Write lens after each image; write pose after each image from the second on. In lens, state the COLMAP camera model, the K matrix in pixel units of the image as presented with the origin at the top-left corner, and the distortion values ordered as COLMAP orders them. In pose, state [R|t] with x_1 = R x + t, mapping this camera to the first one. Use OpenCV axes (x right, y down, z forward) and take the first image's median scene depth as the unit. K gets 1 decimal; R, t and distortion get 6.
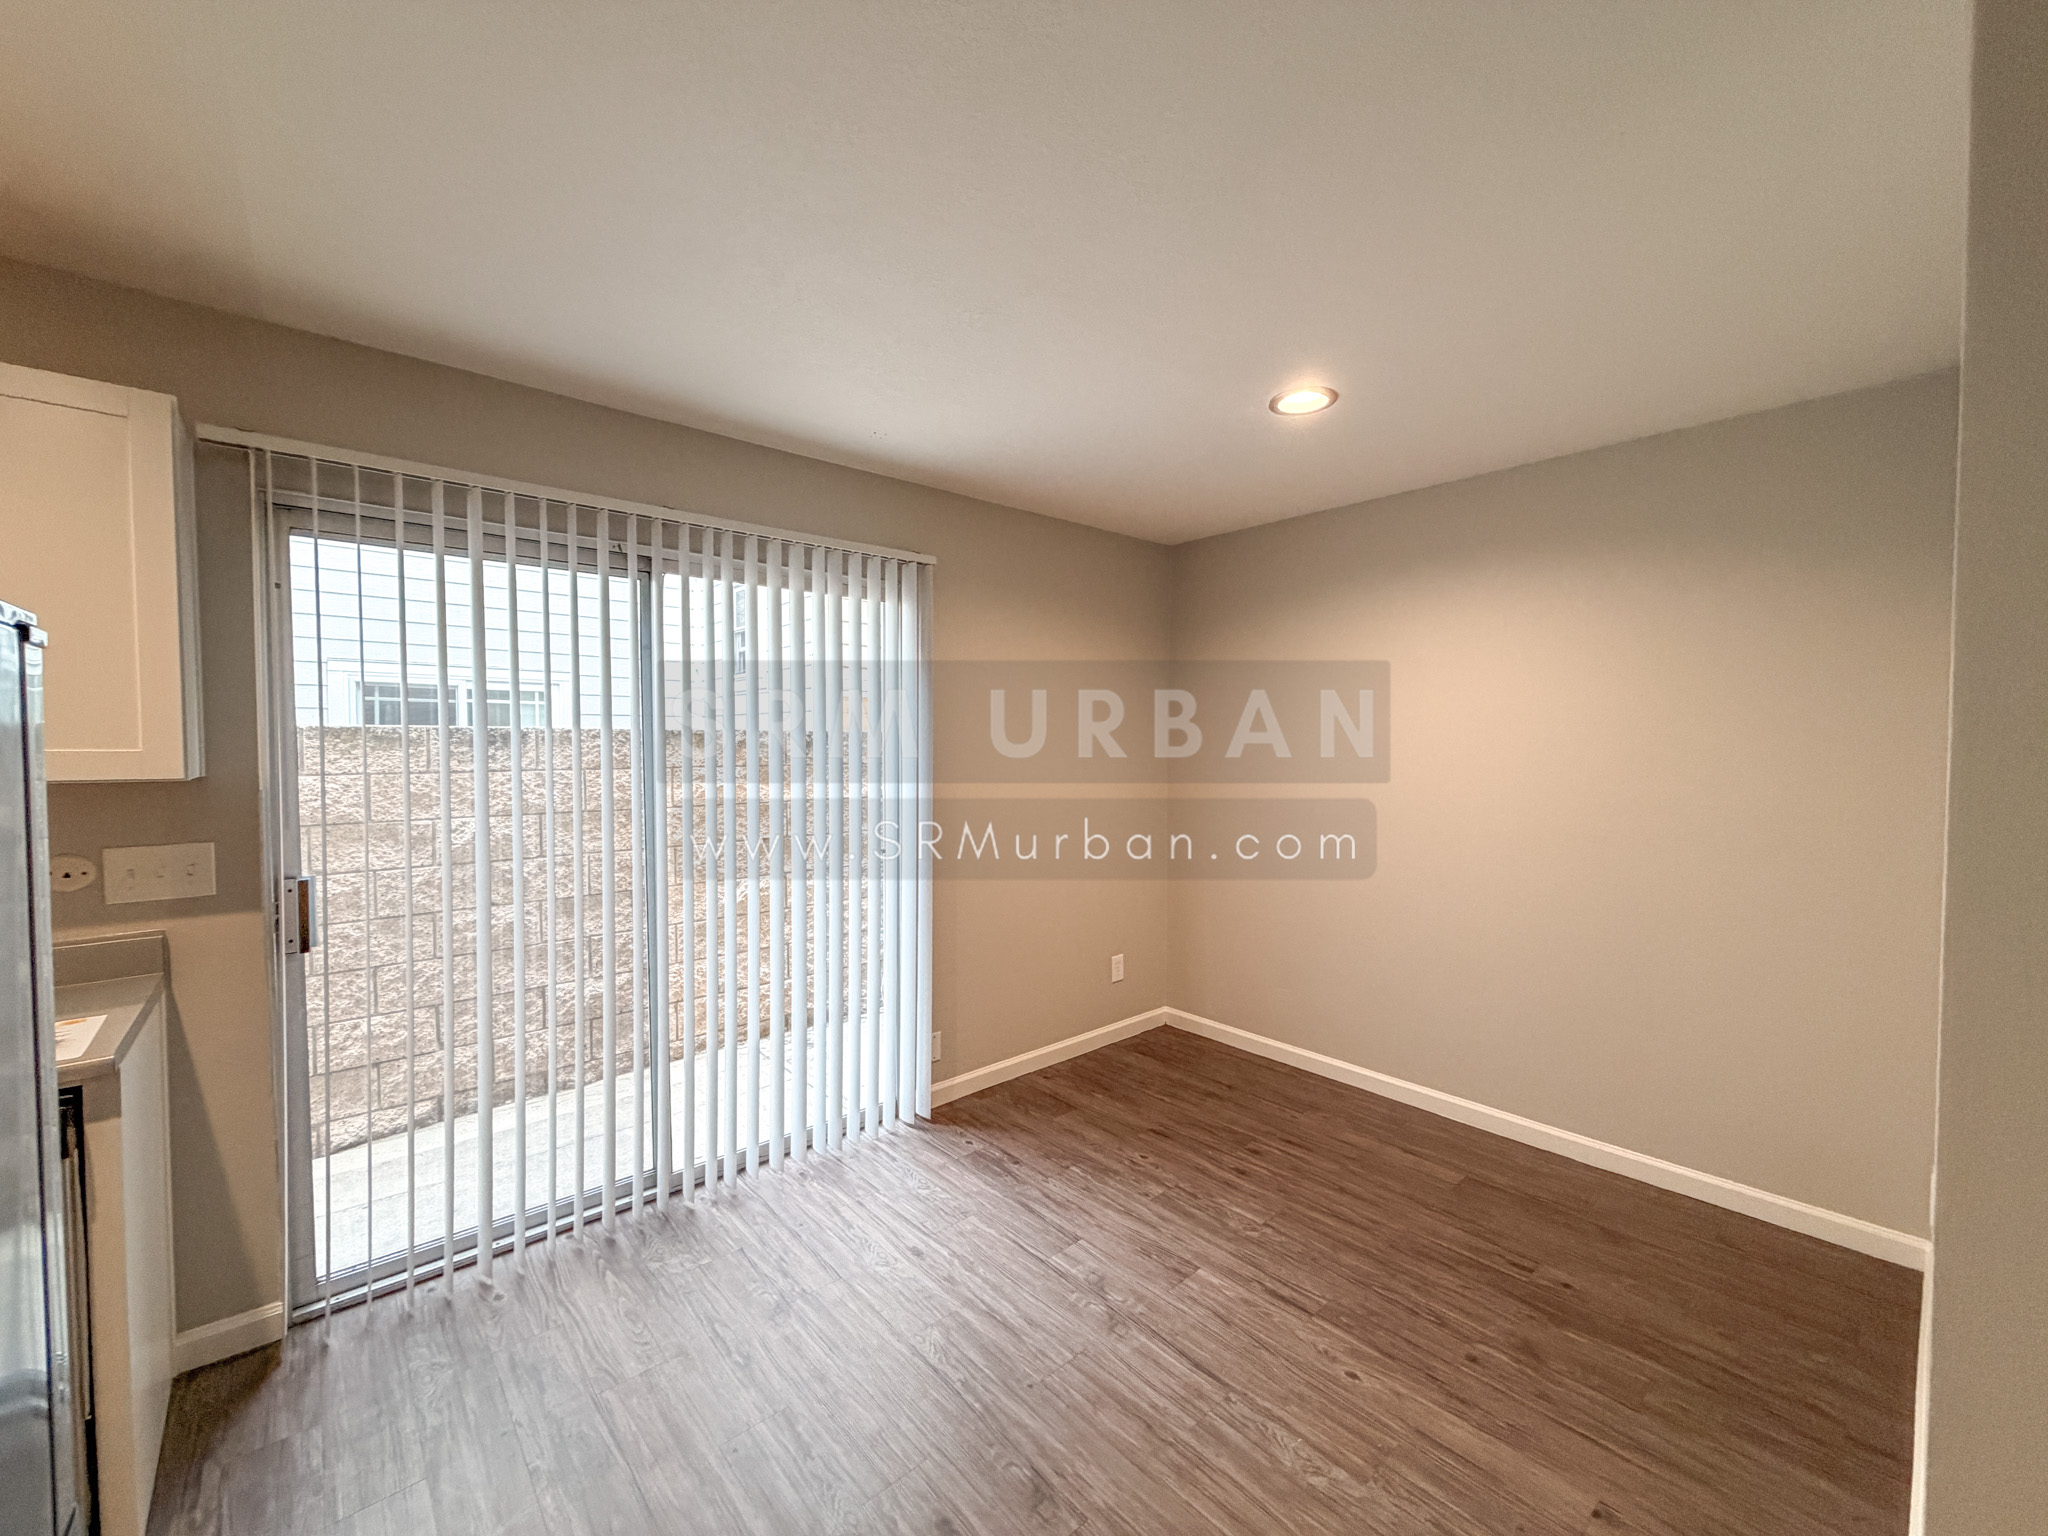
lens RADIAL K [[815.3, 0, 1015.4], [0, 815.3, 769.7], [0, 0, 1]] dist [0.001462, -0.000248]
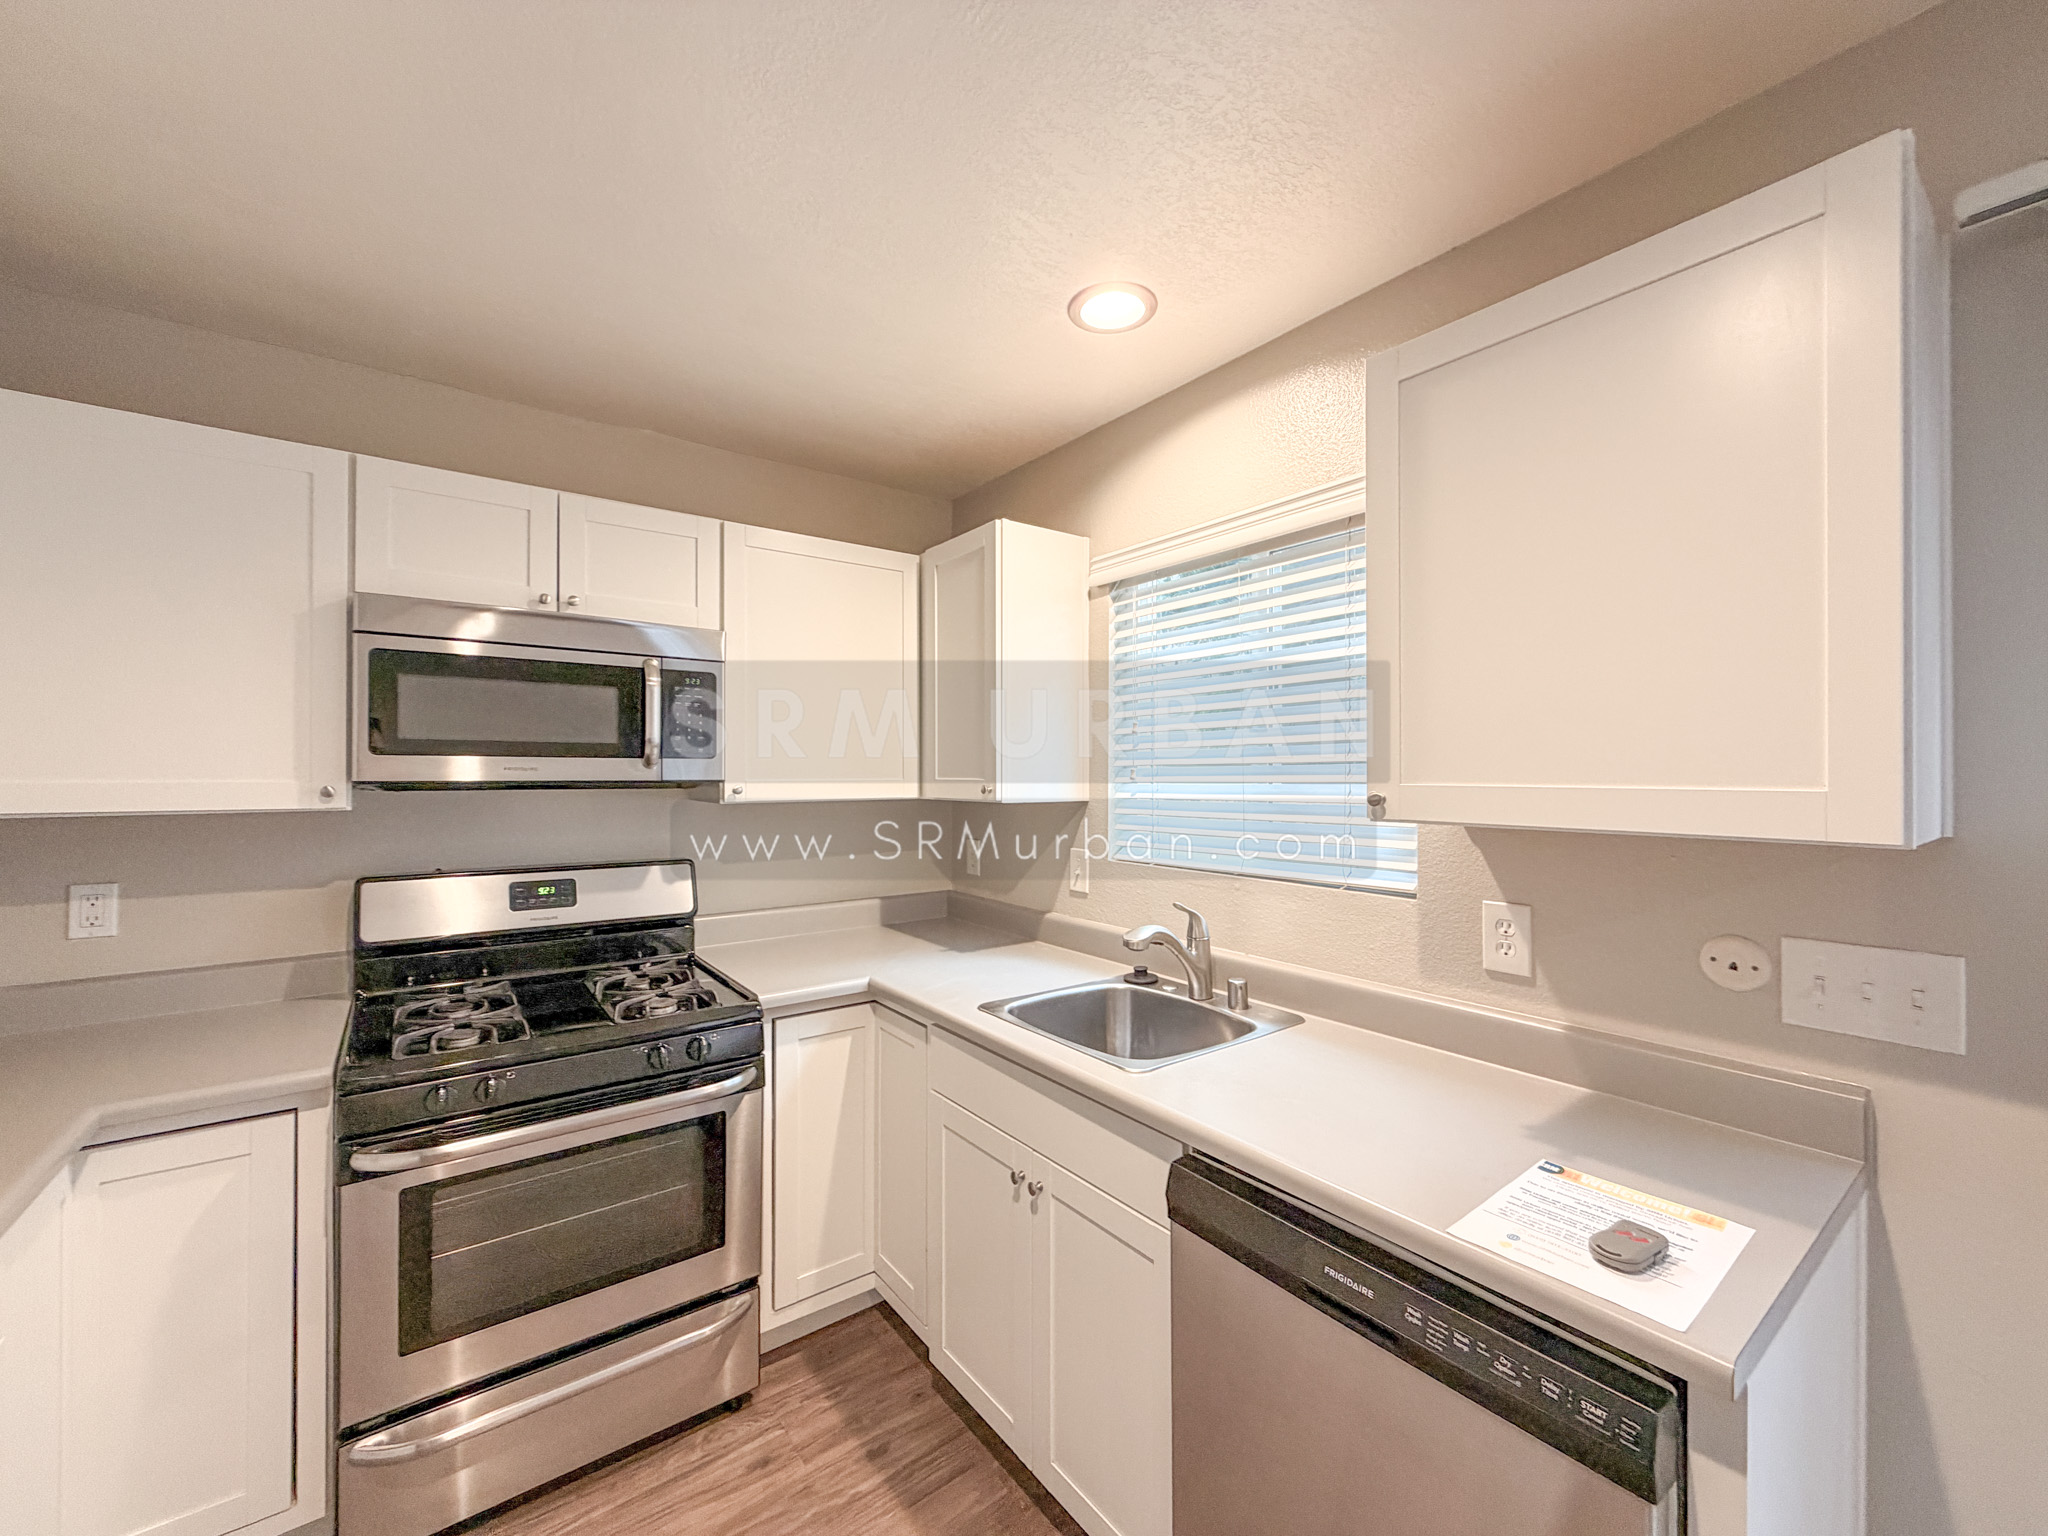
lens RADIAL K [[815.3, 0, 1015.4], [0, 815.3, 769.7], [0, 0, 1]] dist [0.001462, -0.000248]
pose [[-0.078204, -0.001198, -0.996937, -0.409769], [-0.034801, 0.999393, 0.001529, -0.017220], [0.996330, 0.034814, -0.078198, 0.429009]]
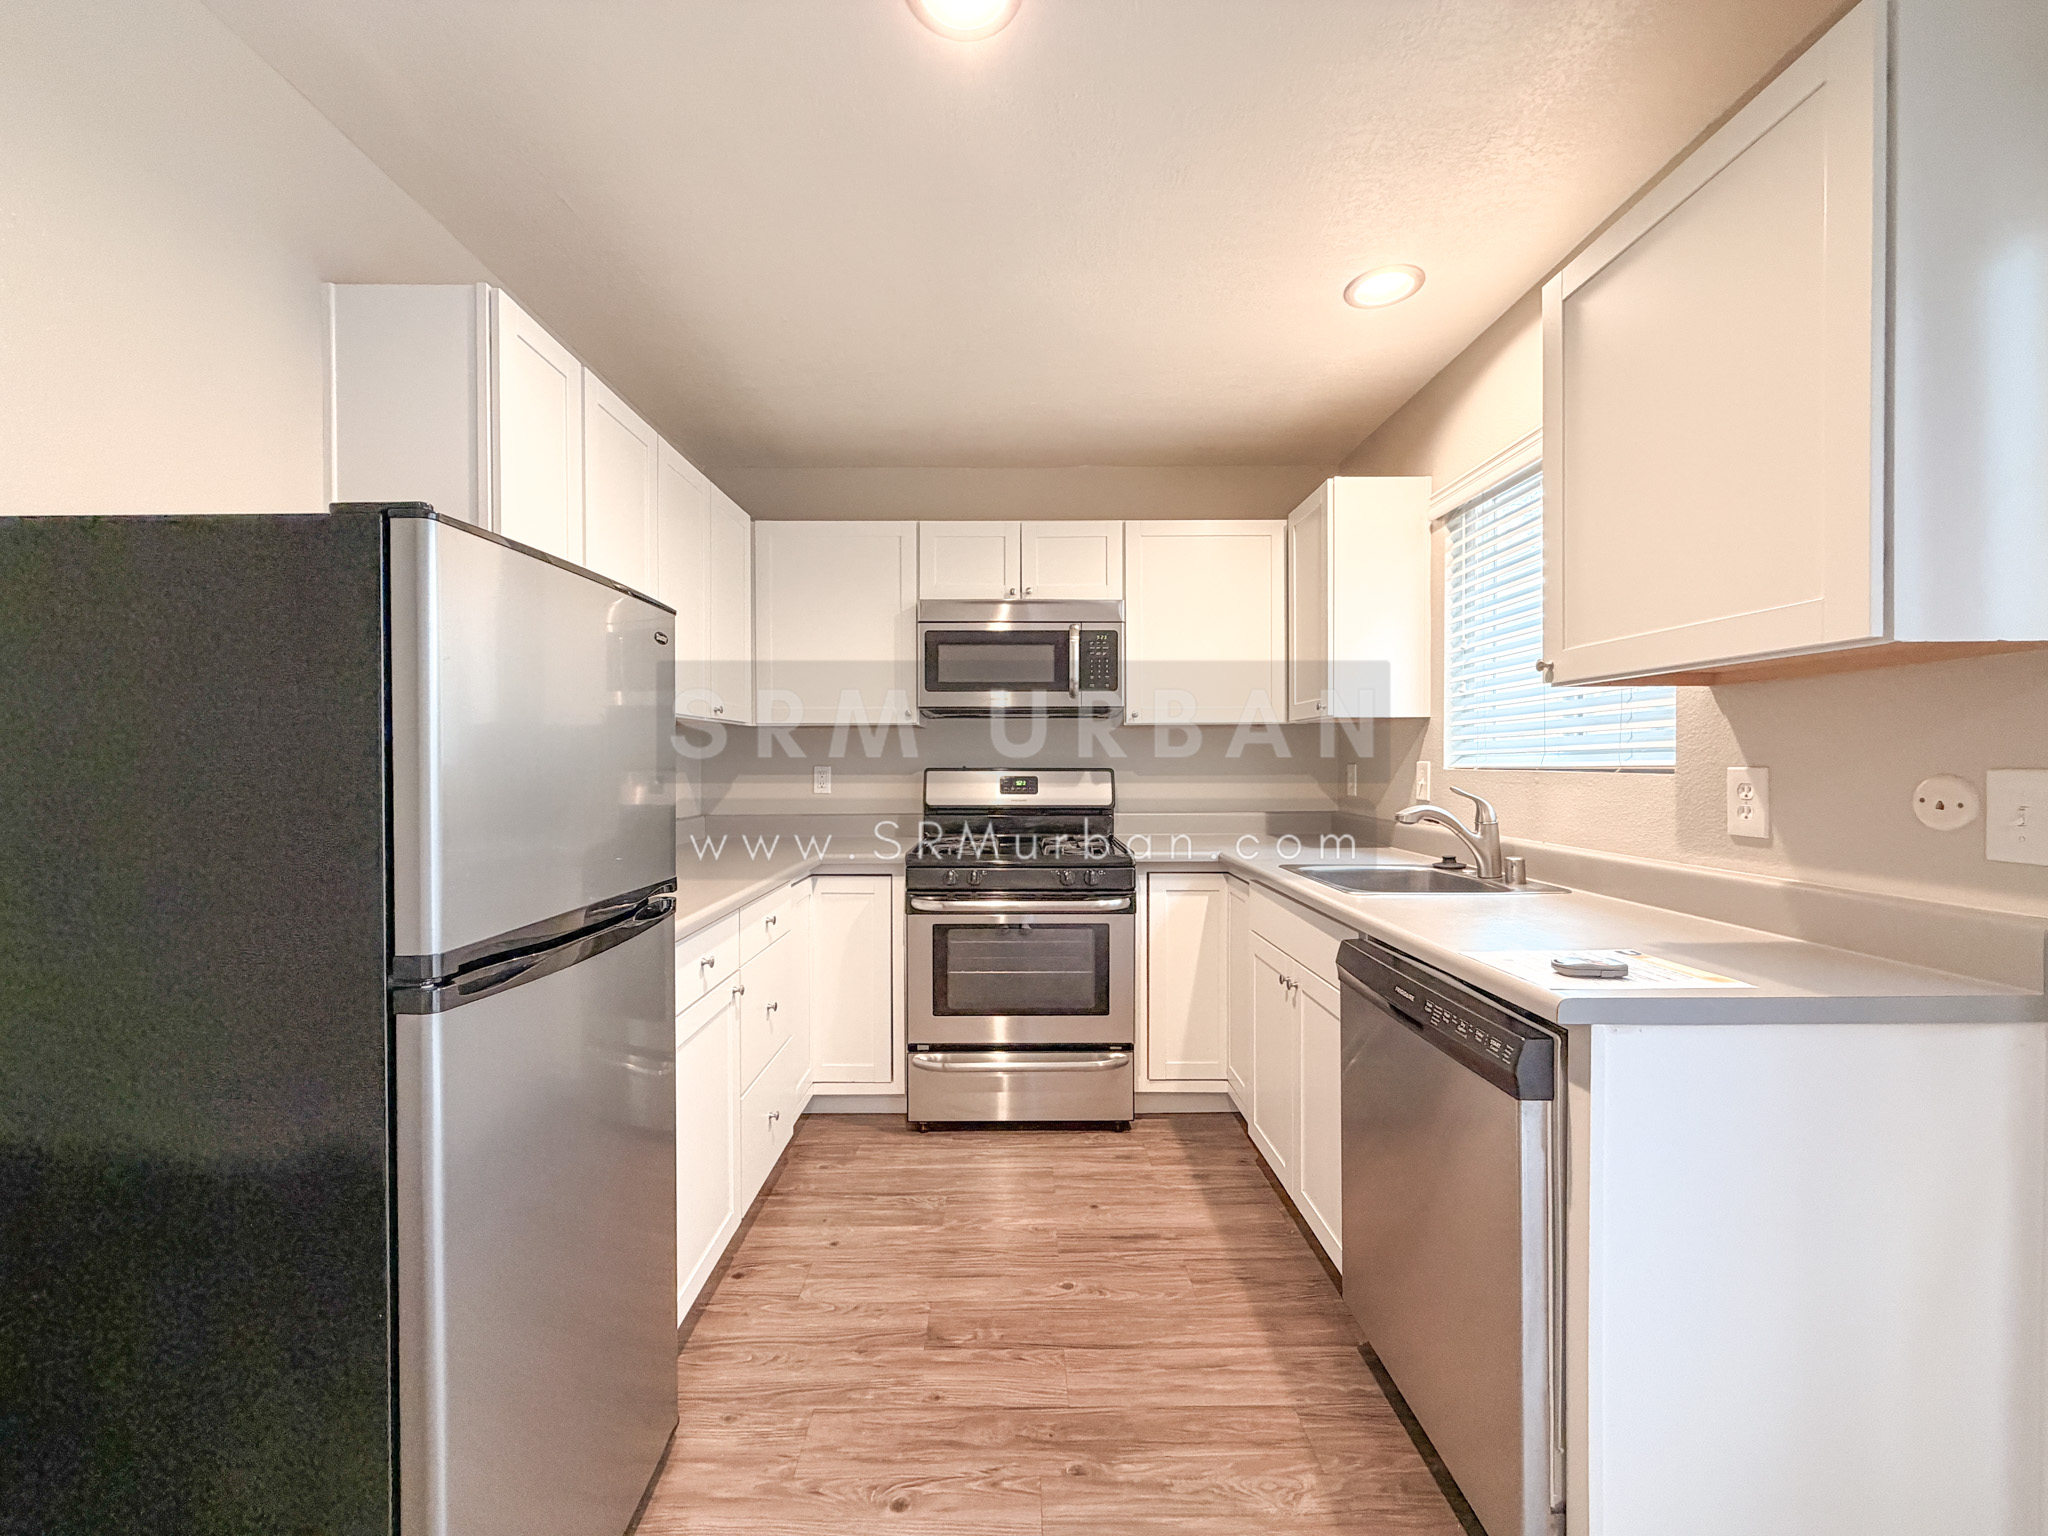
lens RADIAL K [[815.3, 0, 1015.4], [0, 815.3, 769.7], [0, 0, 1]] dist [0.001462, -0.000248]
pose [[-0.653375, 0.012527, -0.756931, -0.150917], [-0.021437, 0.999156, 0.035041, 0.091176], [0.756731, 0.039121, -0.652555, 0.843236]]
